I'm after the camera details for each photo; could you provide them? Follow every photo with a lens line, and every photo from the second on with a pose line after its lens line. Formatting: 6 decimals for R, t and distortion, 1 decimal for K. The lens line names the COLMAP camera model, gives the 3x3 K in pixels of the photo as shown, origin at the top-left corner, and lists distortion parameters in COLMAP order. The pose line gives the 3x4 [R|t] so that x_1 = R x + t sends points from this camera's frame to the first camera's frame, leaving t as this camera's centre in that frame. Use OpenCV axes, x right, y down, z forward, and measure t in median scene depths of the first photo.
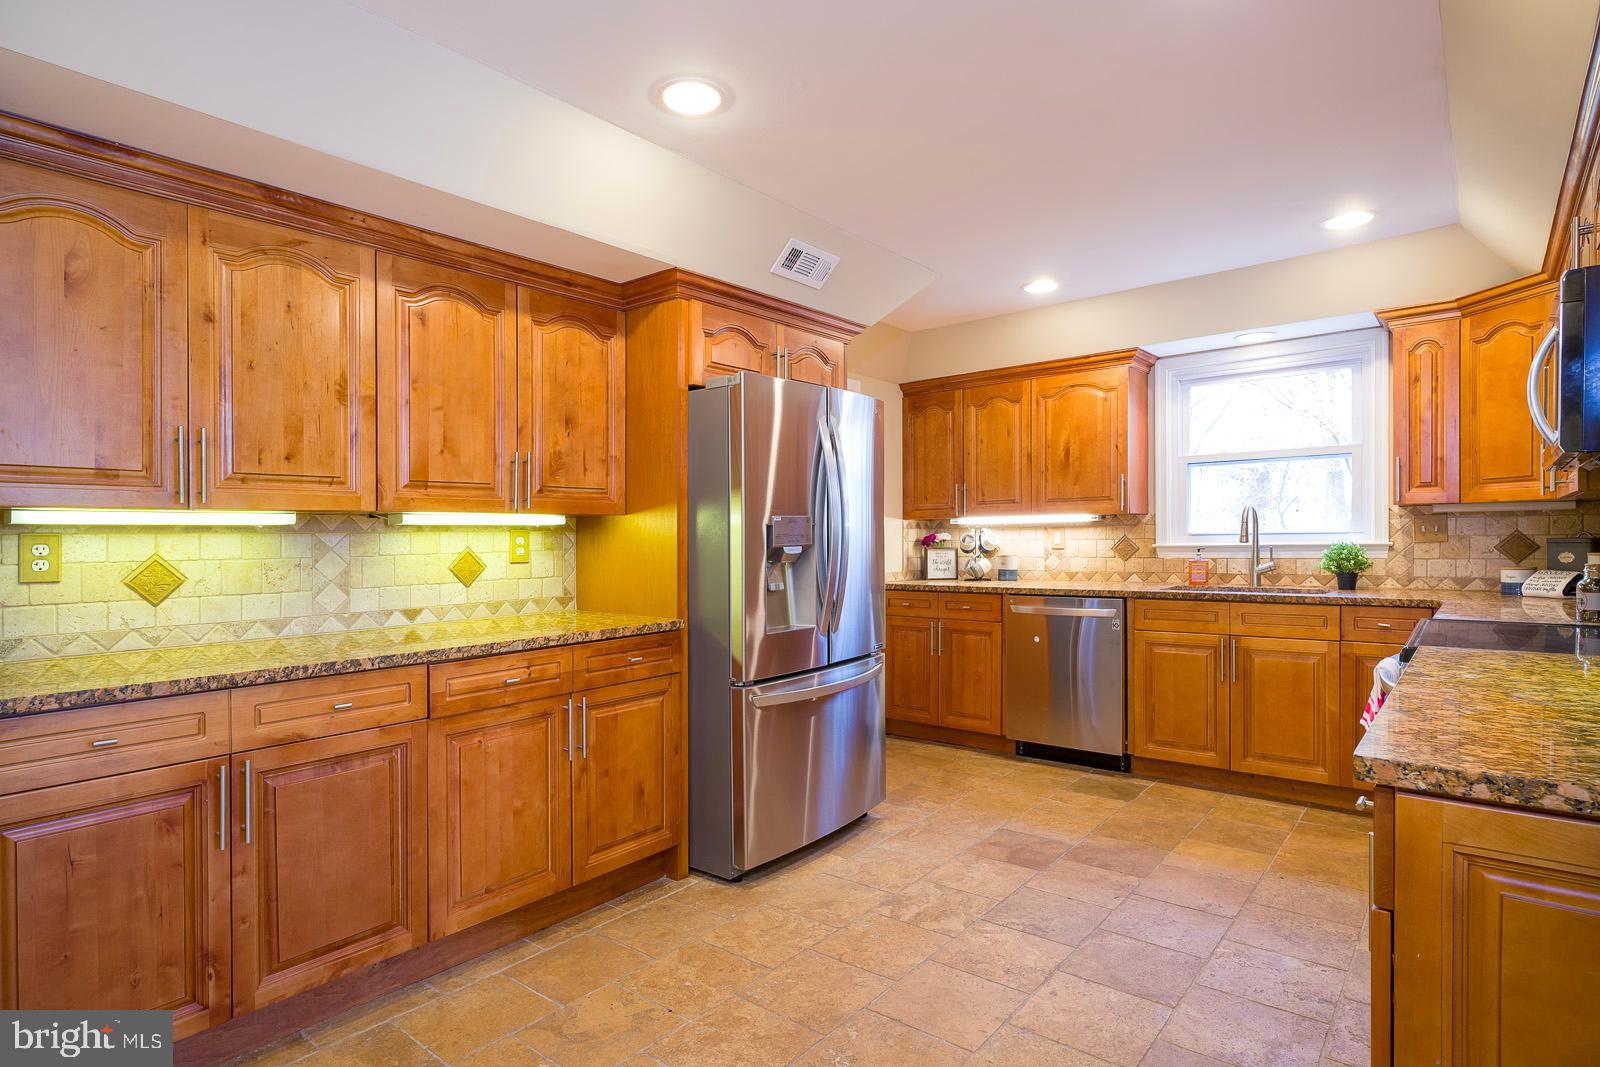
lens RADIAL K [[828.5, 0, 803.3], [0, 828.5, 539.4], [0, 0, 1]] dist [-0.003801, 0.002278]
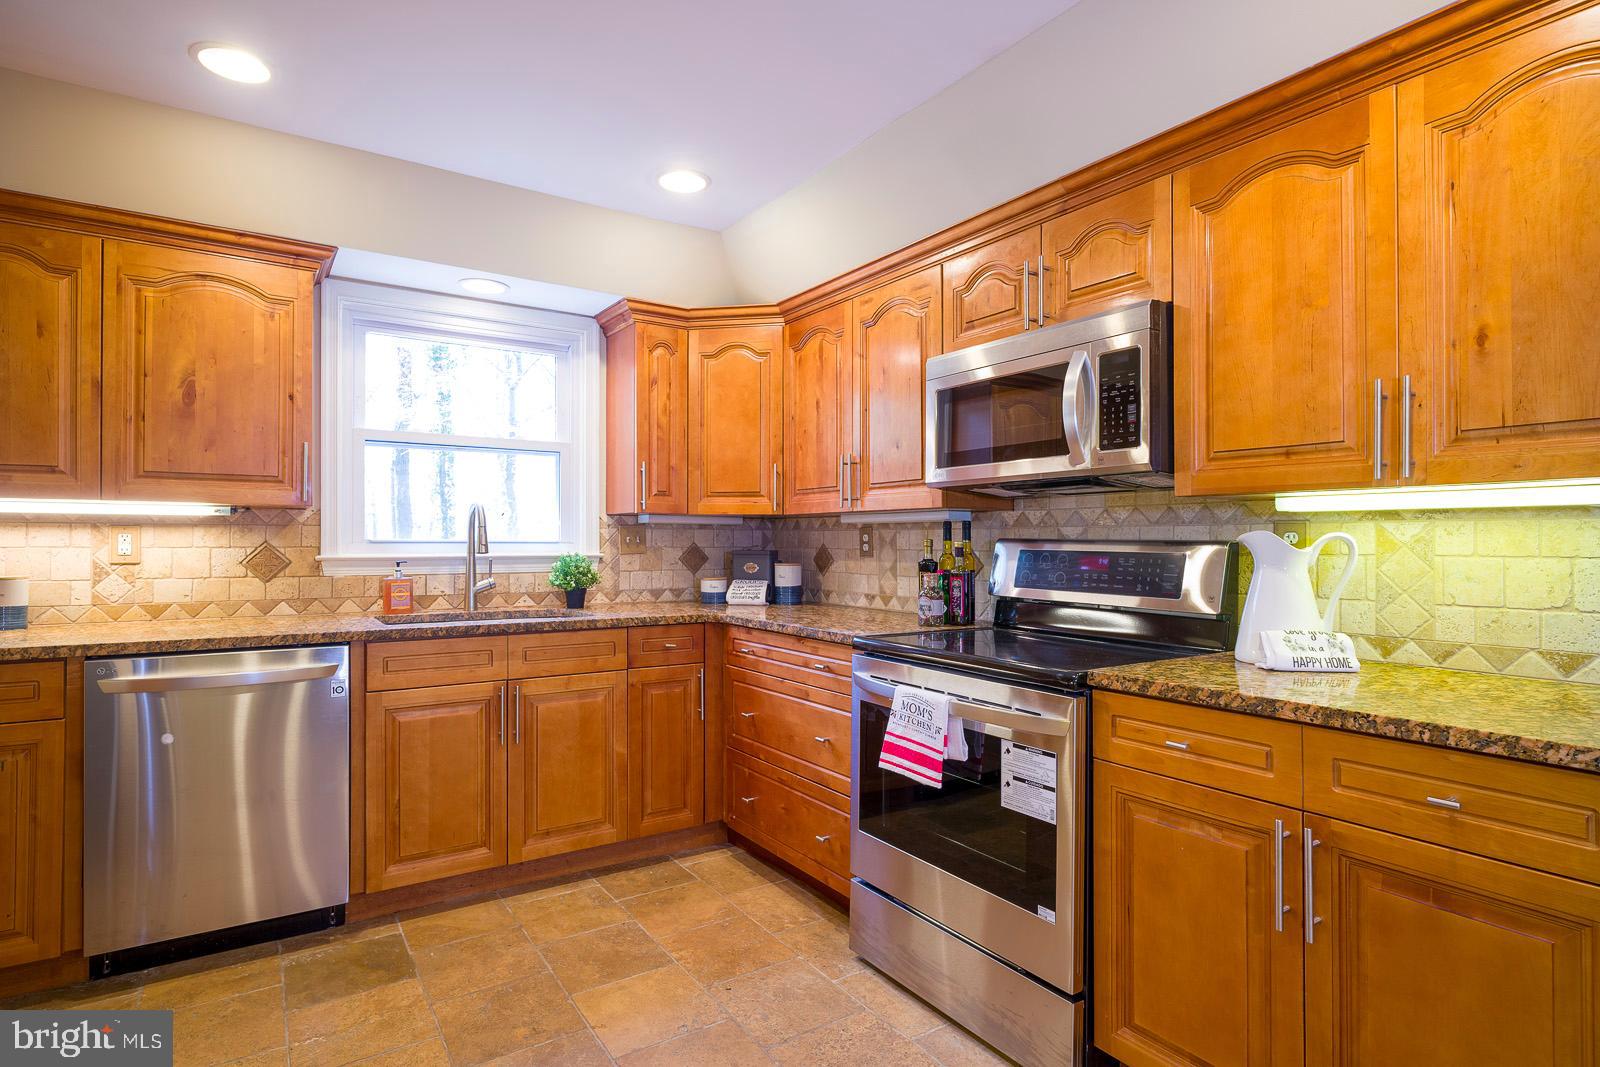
lens RADIAL K [[828.5, 0, 792.8], [0, 828.5, 544.3], [0, 0, 1]] dist [-0.003801, 0.002278]
pose [[0.304260, 0.014447, 0.952480, -0.102410], [-0.005856, 0.999894, -0.013295, 0.003961], [-0.952571, -0.001533, 0.304312, 0.513231]]
